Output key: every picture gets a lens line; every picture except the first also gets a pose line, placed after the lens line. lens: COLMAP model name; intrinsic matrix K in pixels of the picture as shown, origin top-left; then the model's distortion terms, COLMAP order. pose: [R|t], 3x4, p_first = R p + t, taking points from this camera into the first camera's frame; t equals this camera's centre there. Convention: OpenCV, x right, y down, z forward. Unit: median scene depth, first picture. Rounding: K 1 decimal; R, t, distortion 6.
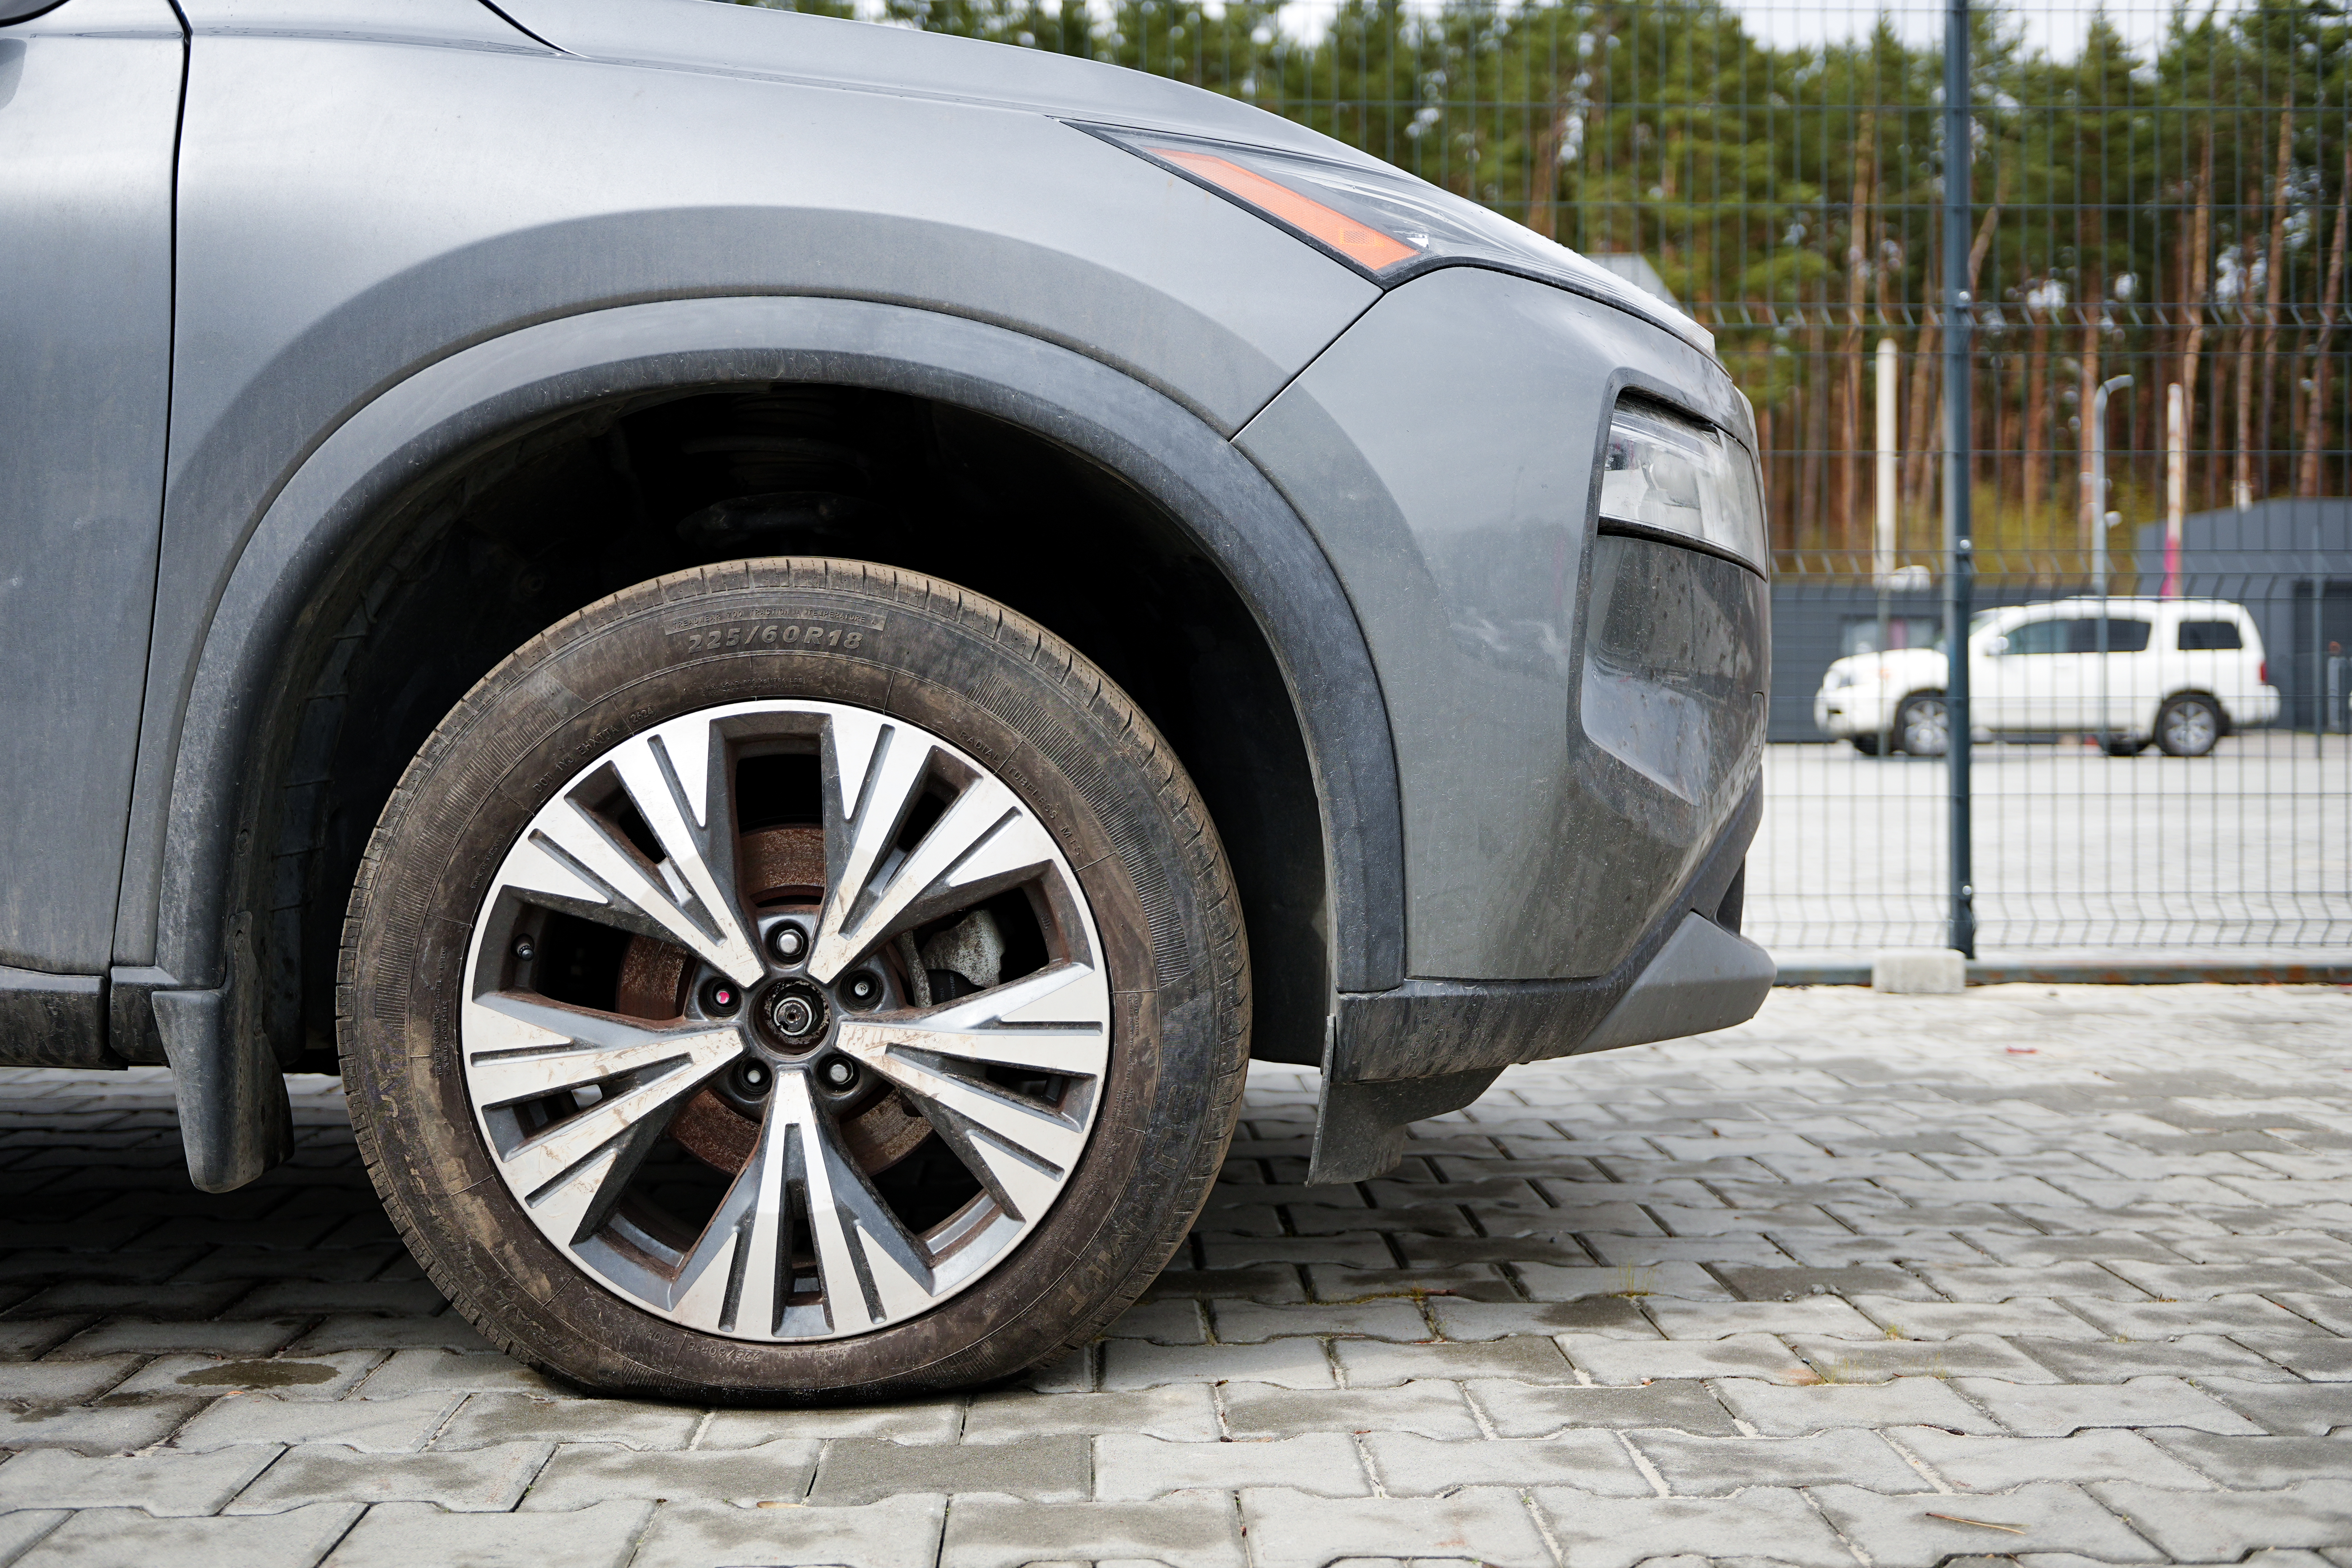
lens RADIAL K [[2406.3, 0, 1173.8], [0, 2406.3, 785.7], [0, 0, 1]] dist [-0.044336, 0.000000]
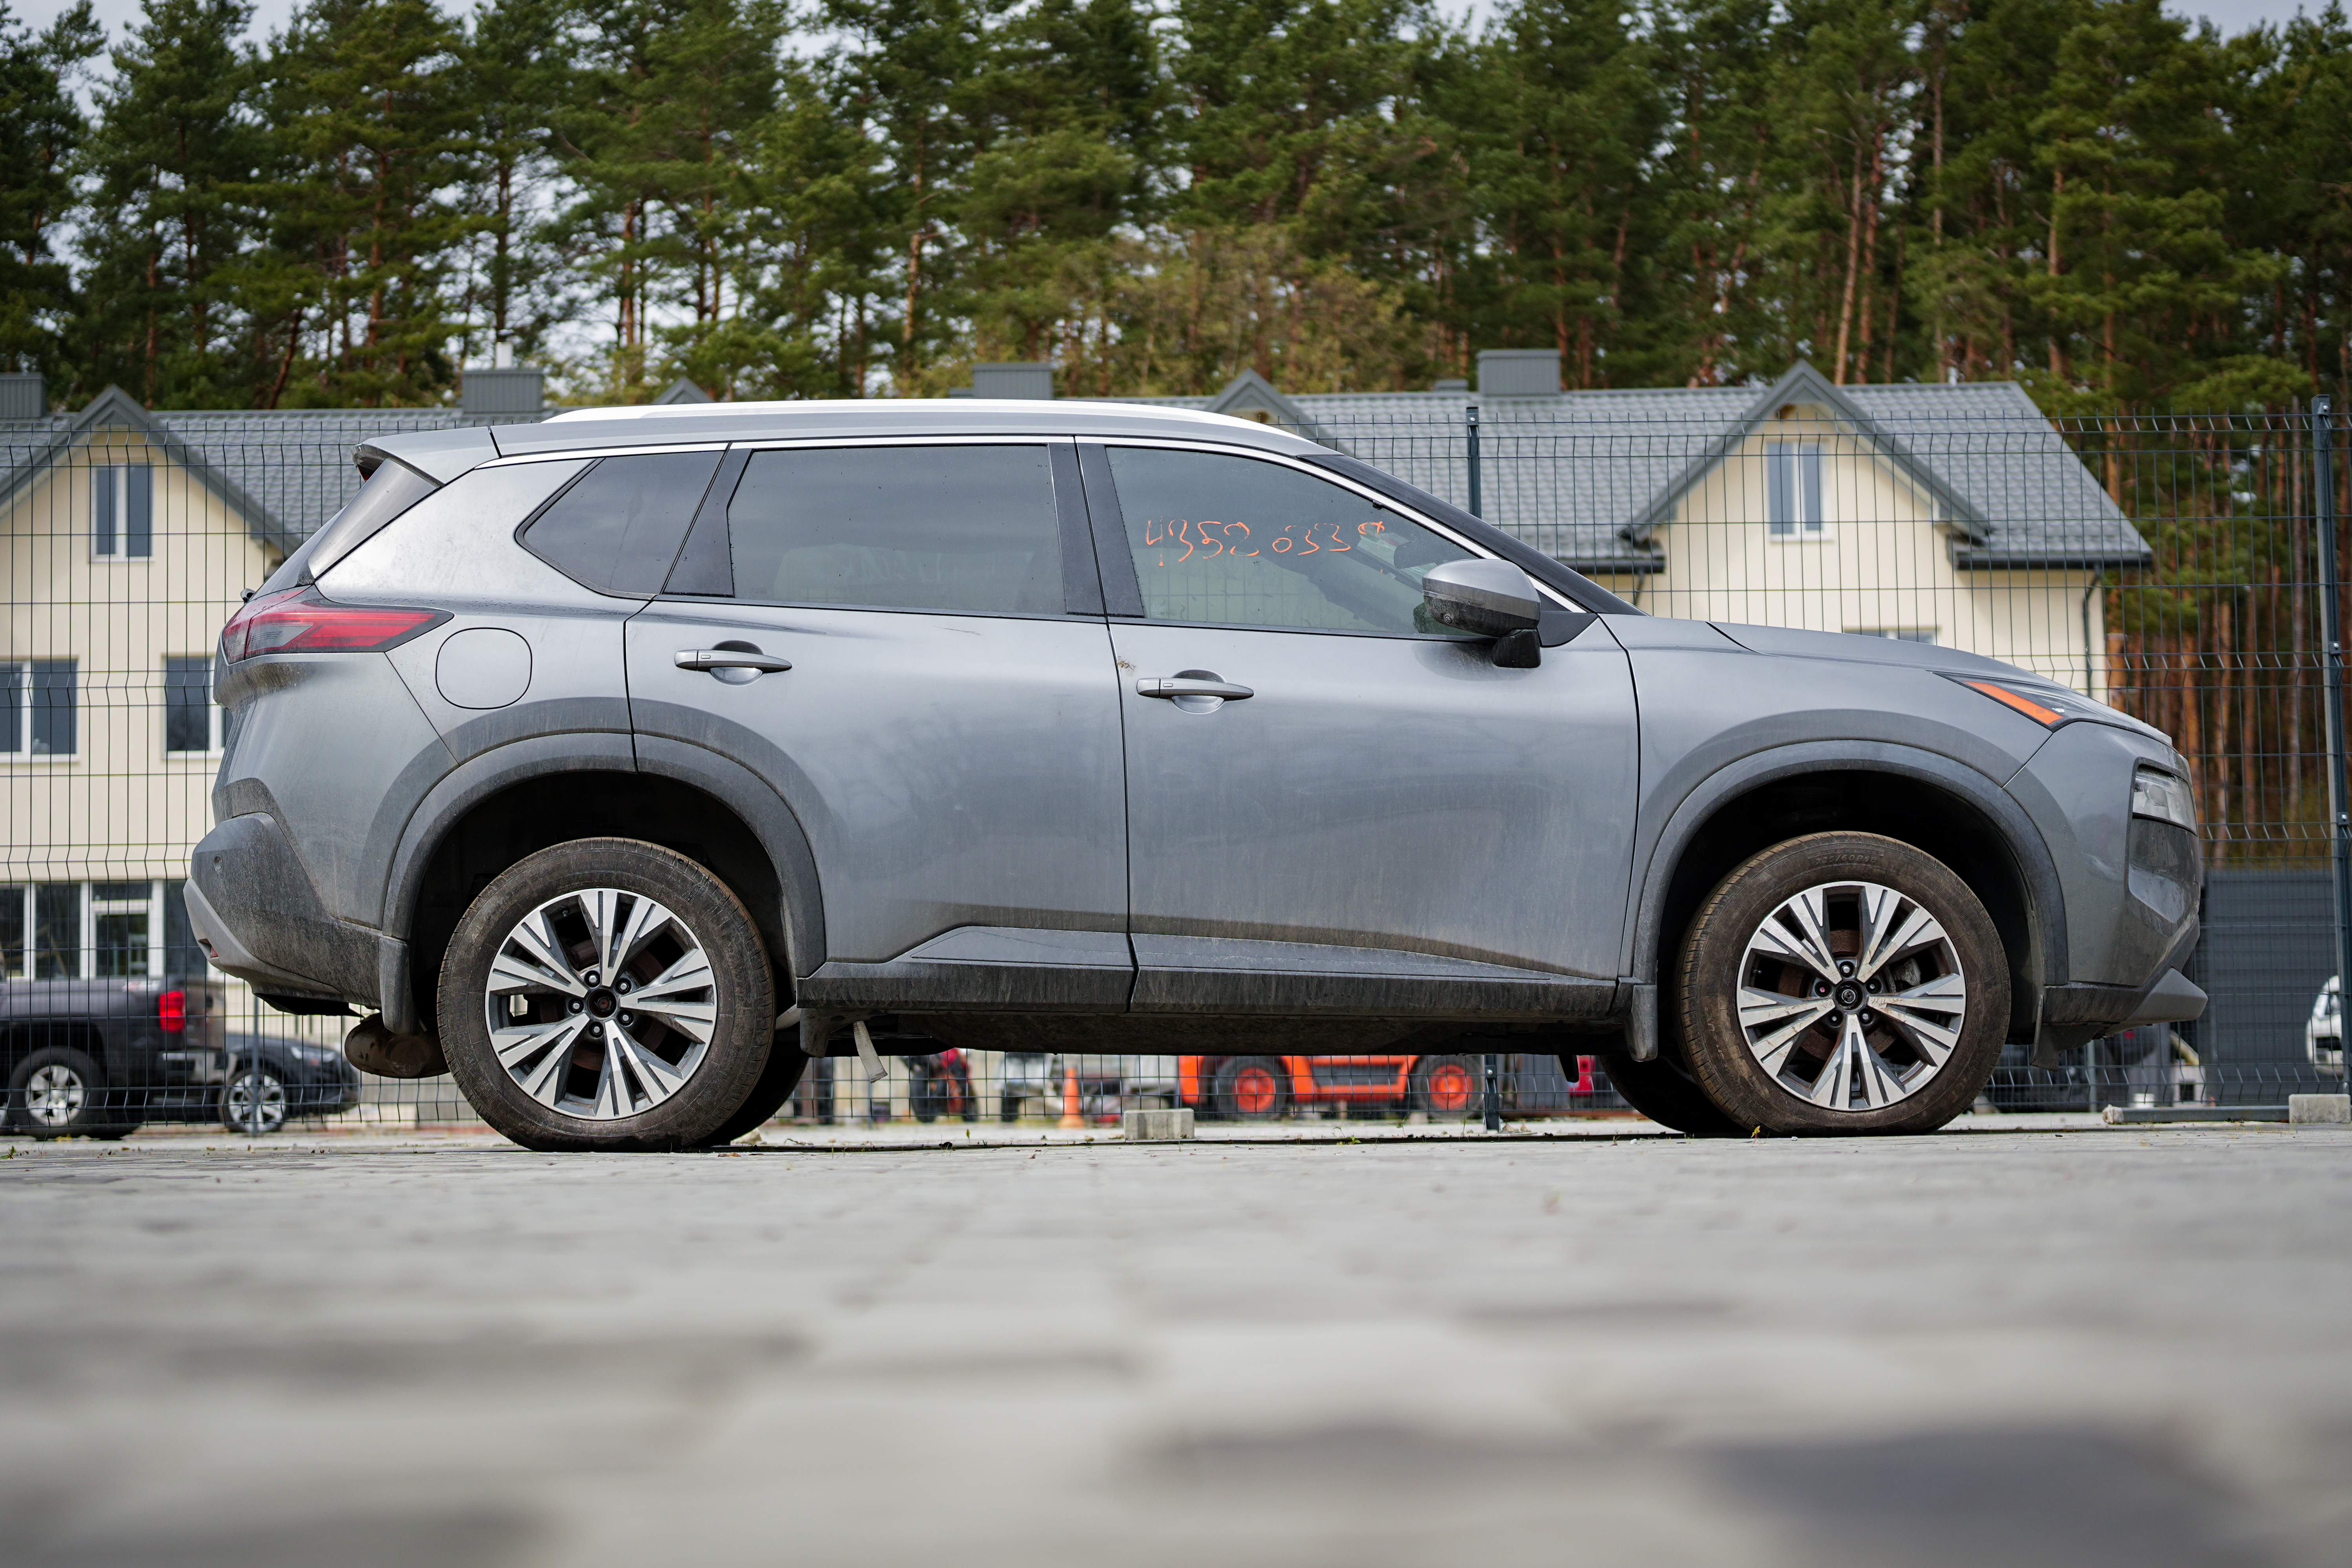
lens RADIAL K [[4081.5, 0, 1175.9], [0, 4081.5, 782.7], [0, 0, 1]] dist [-0.006694, 0.000000]
pose [[0.999815, -0.014939, -0.012137, -0.883522], [0.013500, 0.993729, -0.110999, 0.367784], [0.013719, 0.110815, 0.993746, -3.754813]]
